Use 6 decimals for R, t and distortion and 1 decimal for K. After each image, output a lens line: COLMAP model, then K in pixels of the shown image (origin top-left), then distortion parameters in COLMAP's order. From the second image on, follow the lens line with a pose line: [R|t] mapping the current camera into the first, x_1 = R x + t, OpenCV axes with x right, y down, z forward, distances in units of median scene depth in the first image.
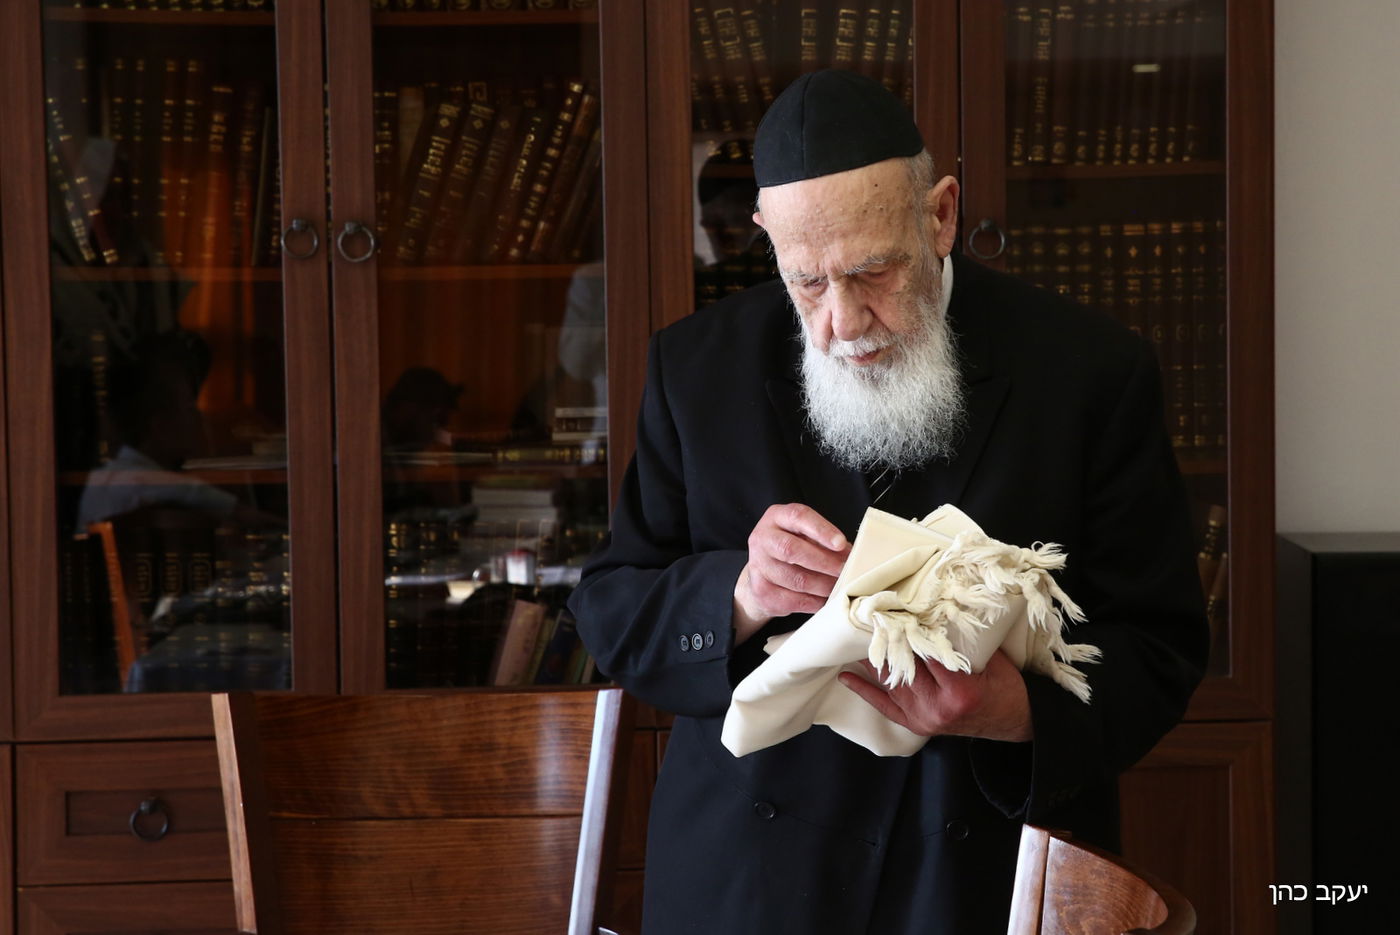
lens RADIAL K [[2908.7, 0, 698.9], [0, 2908.7, 409.2], [0, 0, 1]] dist [0.061333, 0.407424]
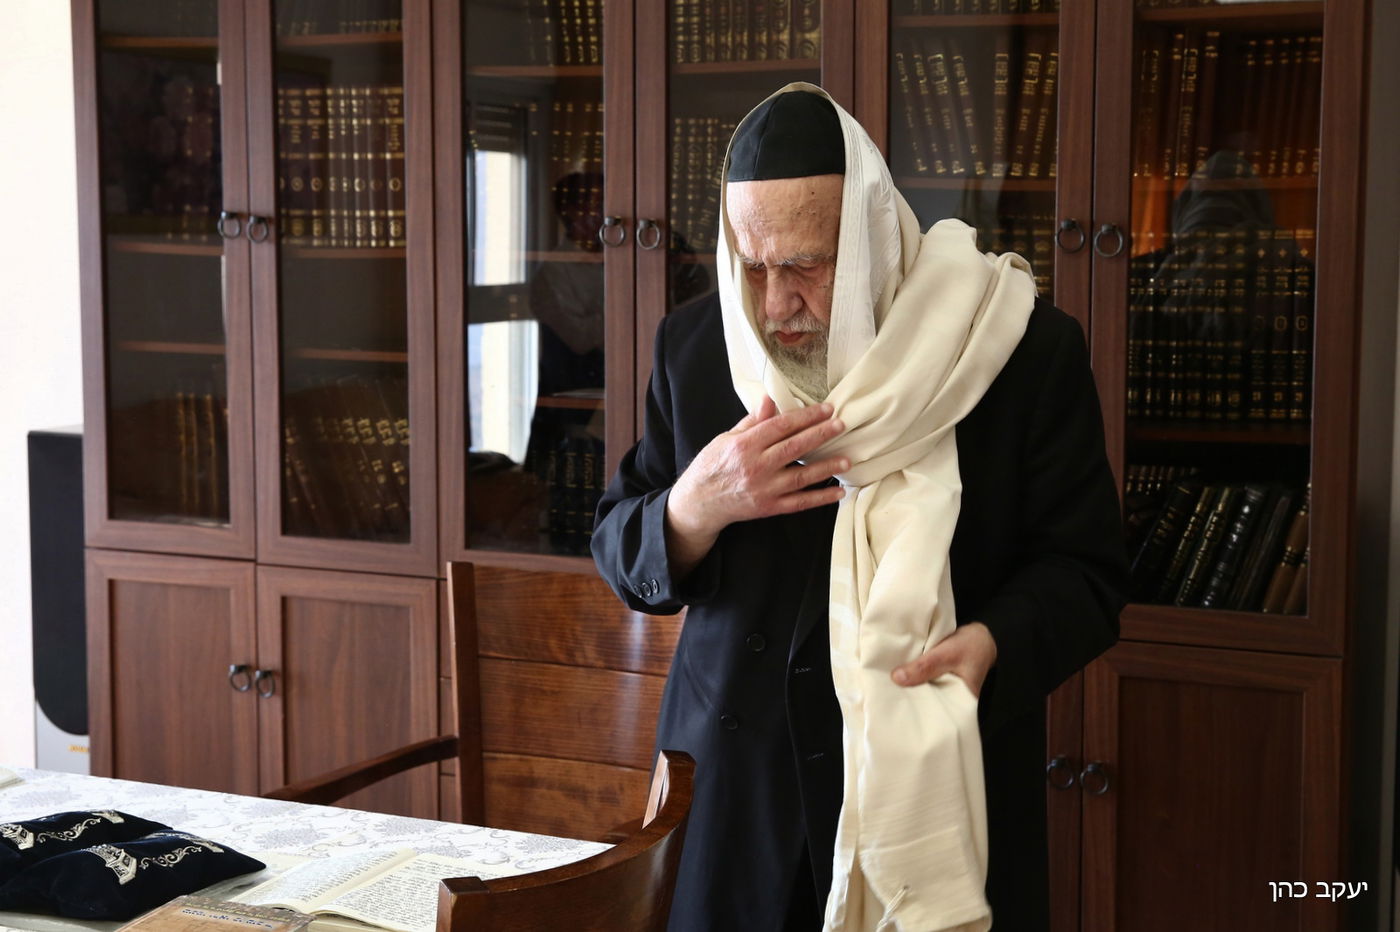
lens RADIAL K [[1869.2, 0, 704.0], [0, 1869.2, 419.2], [0, 0, 1]] dist [-0.007163, 0.025208]
pose [[0.910729, 0.054981, -0.409328, 0.295185], [-0.039152, 0.998129, 0.046959, -0.015264], [0.411144, -0.026741, 0.911178, 0.243378]]
